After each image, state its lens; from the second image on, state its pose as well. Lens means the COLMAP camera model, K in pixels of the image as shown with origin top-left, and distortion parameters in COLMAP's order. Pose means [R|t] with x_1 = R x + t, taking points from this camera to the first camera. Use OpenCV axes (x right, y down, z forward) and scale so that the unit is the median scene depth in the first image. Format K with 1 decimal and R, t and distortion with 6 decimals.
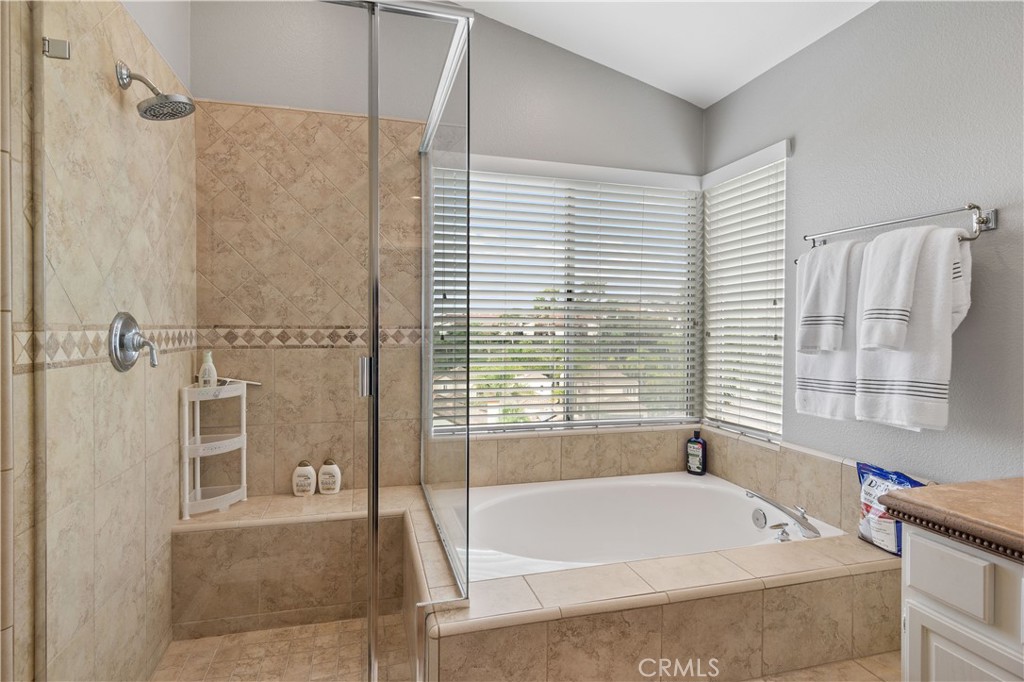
lens RADIAL K [[509.2, 0, 510.2], [0, 509.2, 336.1], [0, 0, 1]] dist [-0.002680, 0.001150]
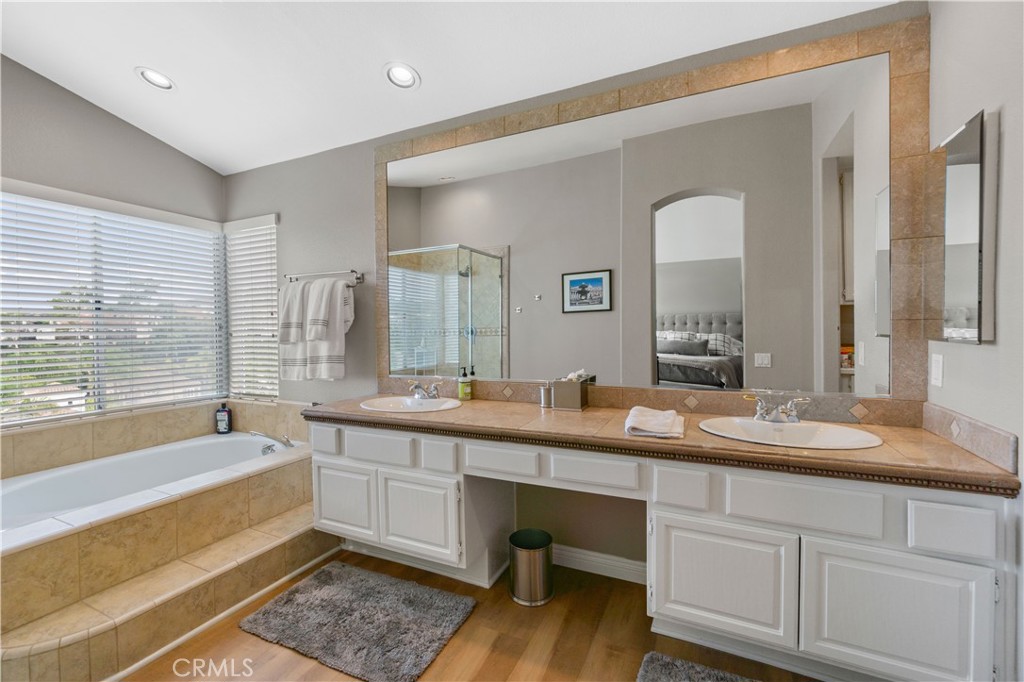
lens RADIAL K [[449.4, 0, 524.8], [0, 449.4, 334.3], [0, 0, 1]] dist [-0.010834, 0.003009]
pose [[0.652931, -0.025216, 0.756998, -0.027899], [0.026369, 0.999597, 0.010553, 0.004346], [-0.756958, 0.013071, 0.653332, -0.518520]]
